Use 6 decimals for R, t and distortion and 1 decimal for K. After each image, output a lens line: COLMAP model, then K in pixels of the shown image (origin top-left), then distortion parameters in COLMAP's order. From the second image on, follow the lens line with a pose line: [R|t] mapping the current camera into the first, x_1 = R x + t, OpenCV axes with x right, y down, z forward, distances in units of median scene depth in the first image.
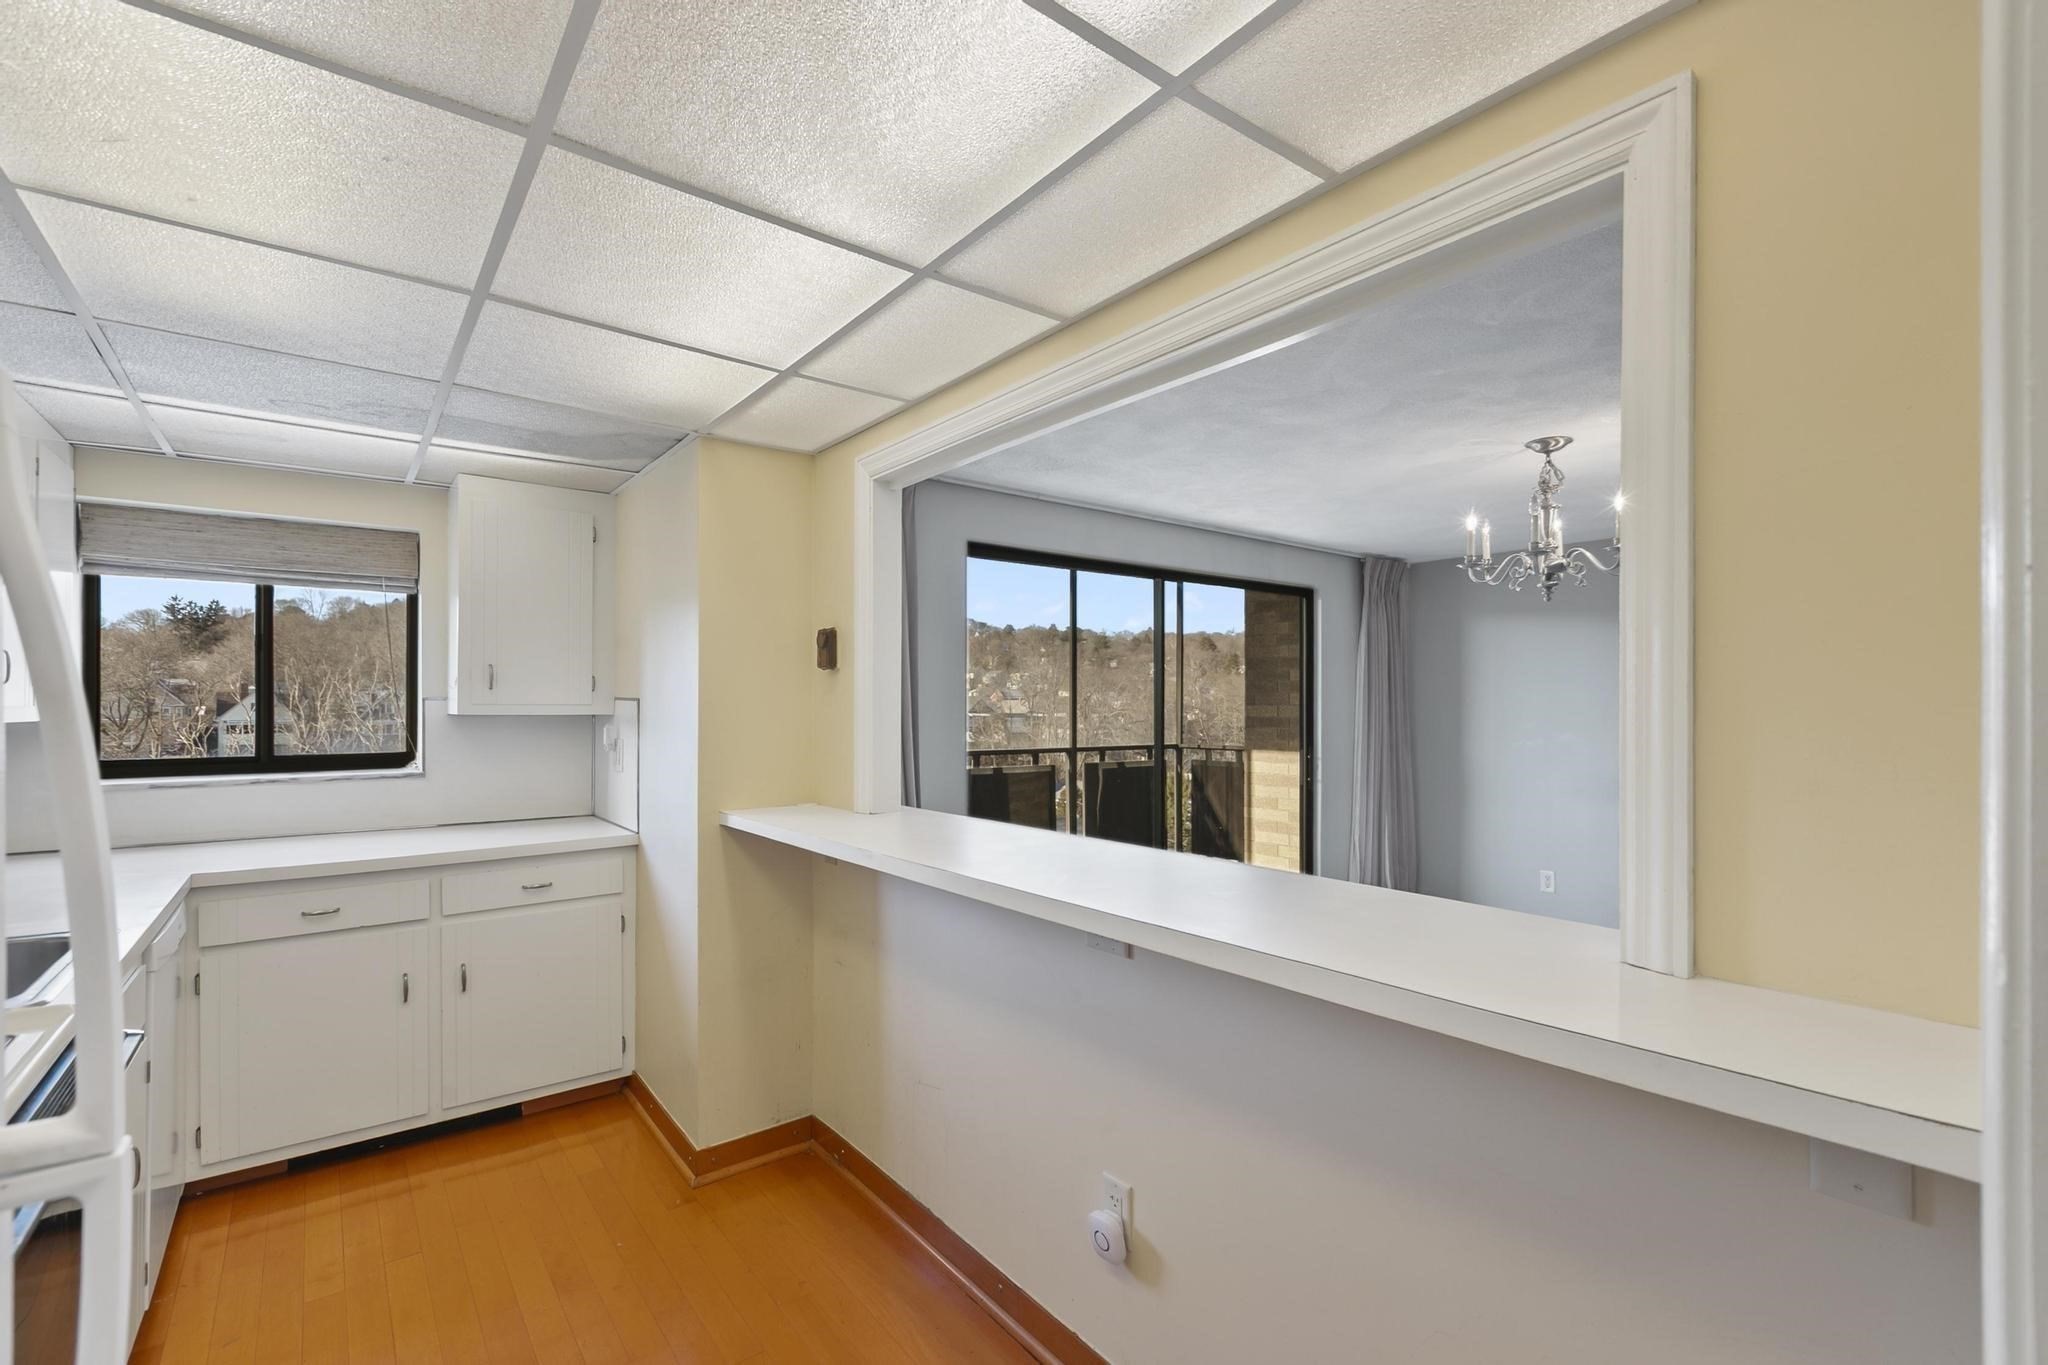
lens RADIAL K [[915.7, 0, 1029.3], [0, 915.7, 700.0], [0, 0, 1]] dist [0.001529, 0.000251]
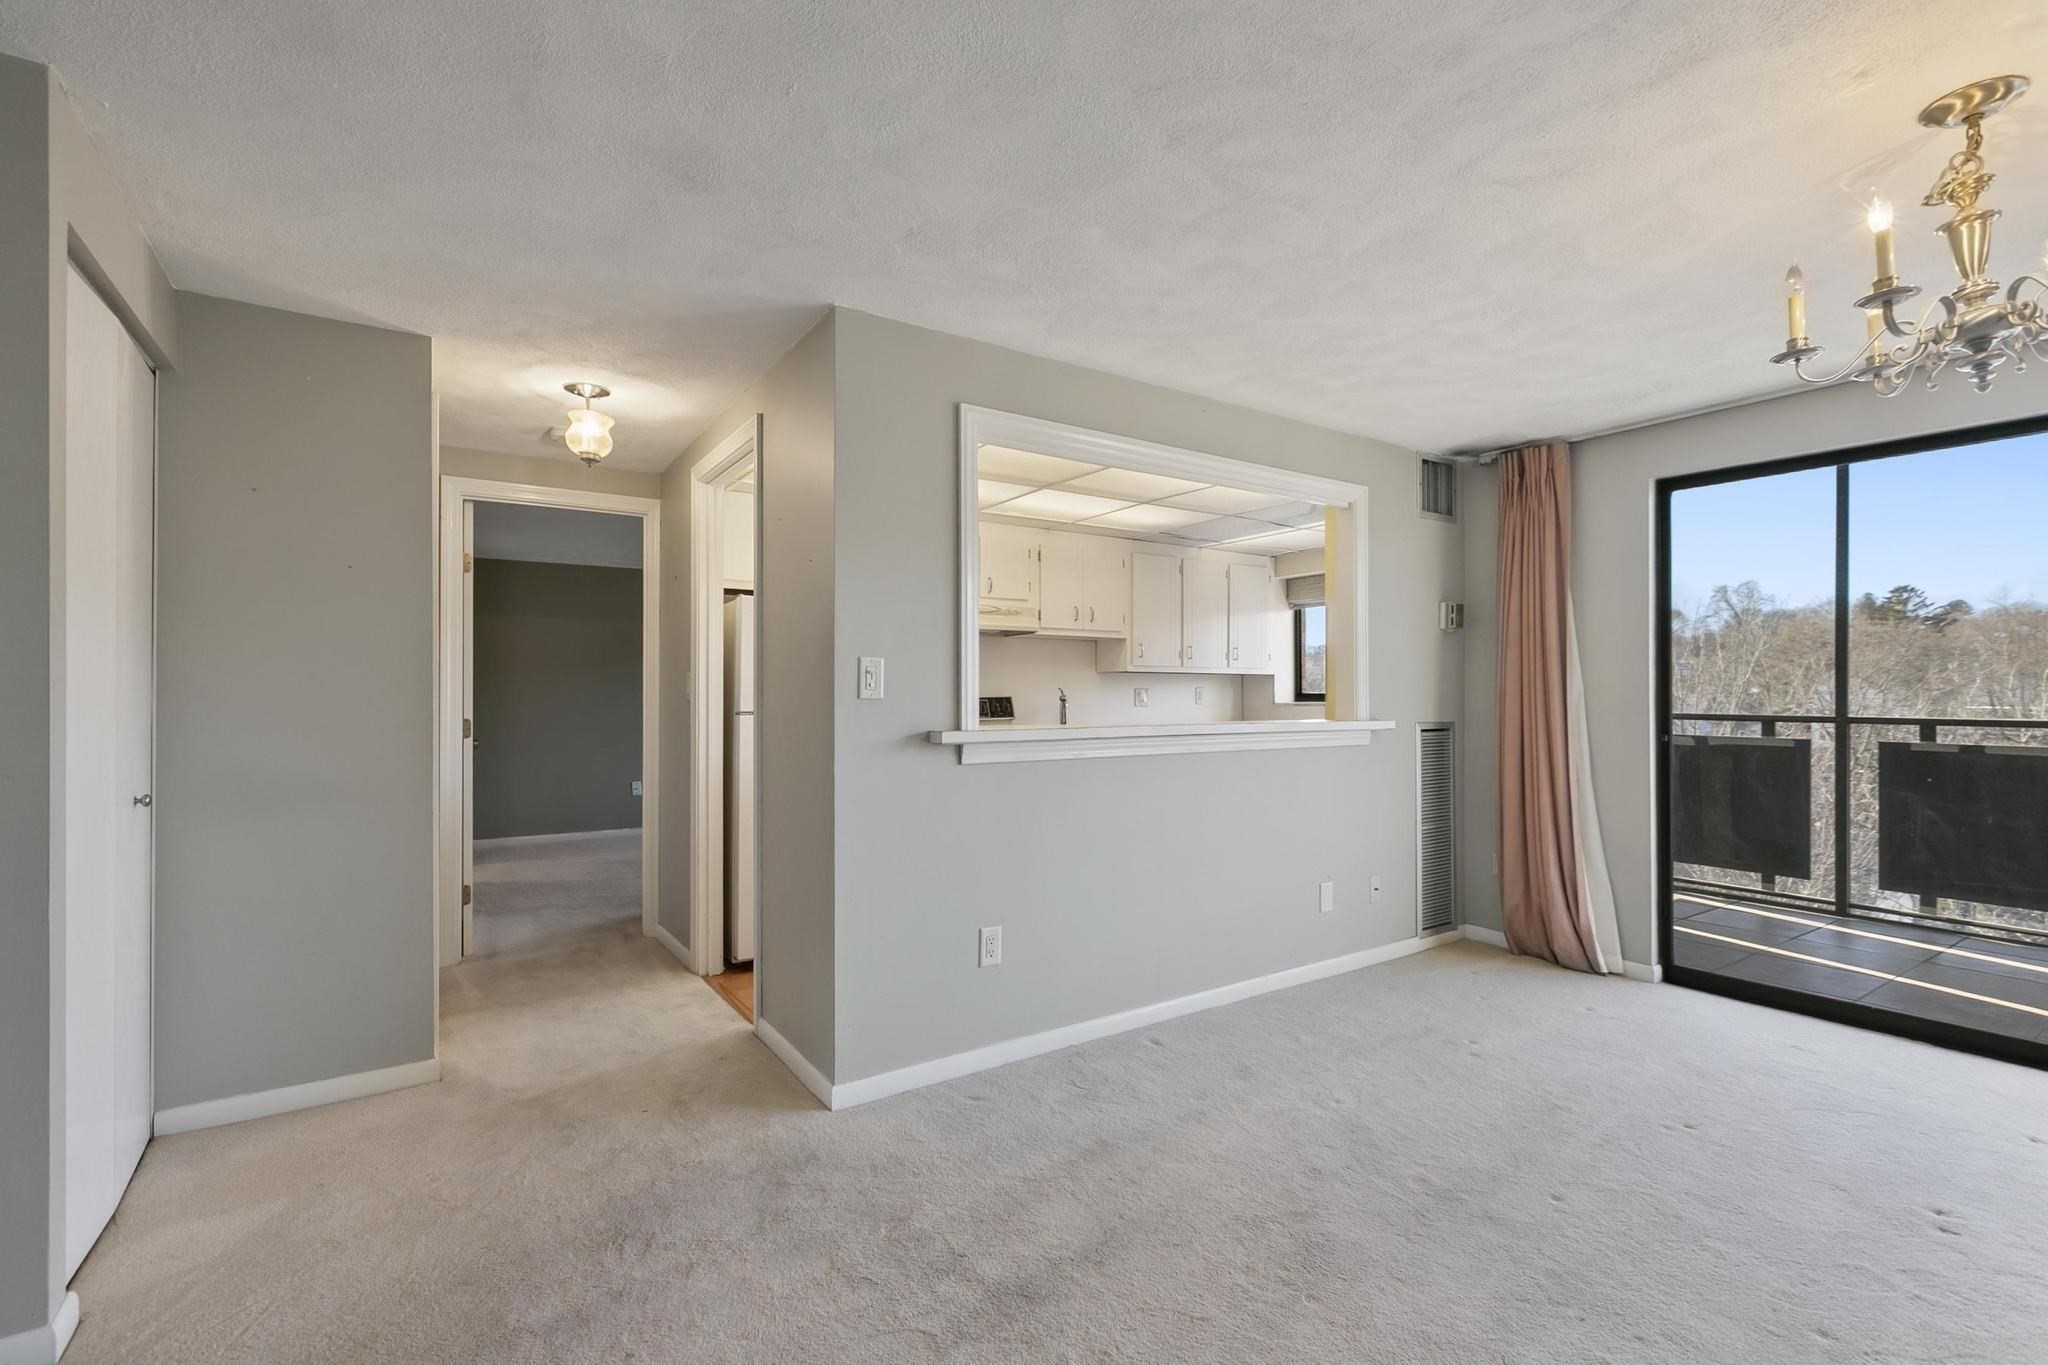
lens RADIAL K [[911.7, 0, 1028.0], [0, 911.7, 689.7], [0, 0, 1]] dist [0.001318, 0.000415]
pose [[-0.075809, -0.006262, -0.997103, 1.182682], [0.005702, 0.999961, -0.006713, 0.065102], [0.997106, -0.006194, -0.075771, 0.499794]]
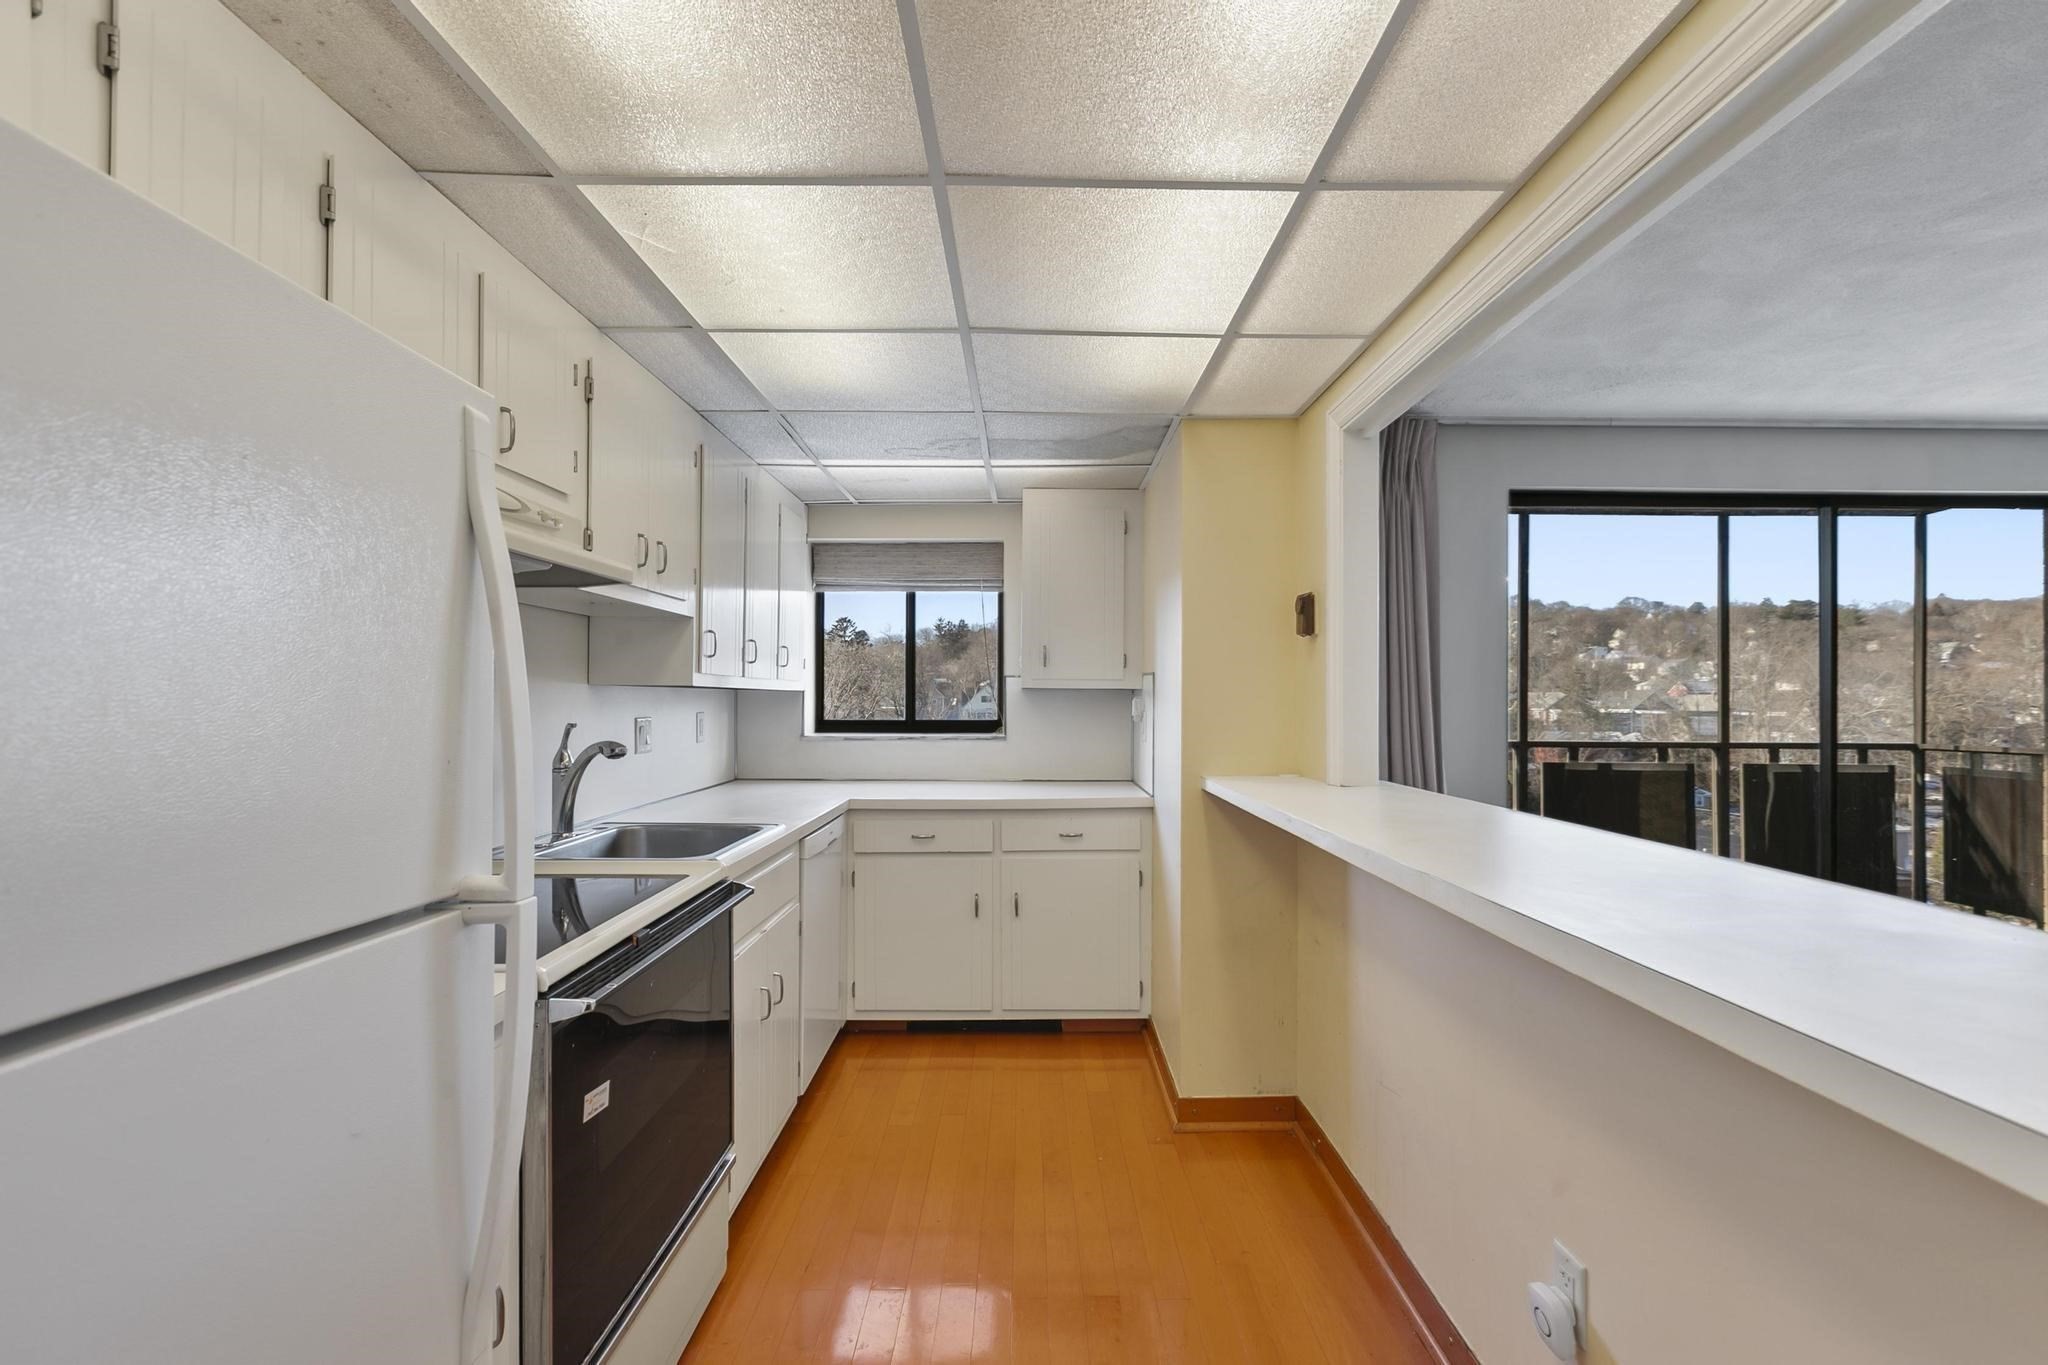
lens RADIAL K [[911.7, 0, 1028.0], [0, 911.7, 689.7], [0, 0, 1]] dist [0.001318, 0.000415]
pose [[0.792175, -0.002833, -0.610287, 0.119429], [-0.000681, 0.999985, -0.005525, 0.025468], [0.610293, 0.004792, 0.792161, 0.053839]]
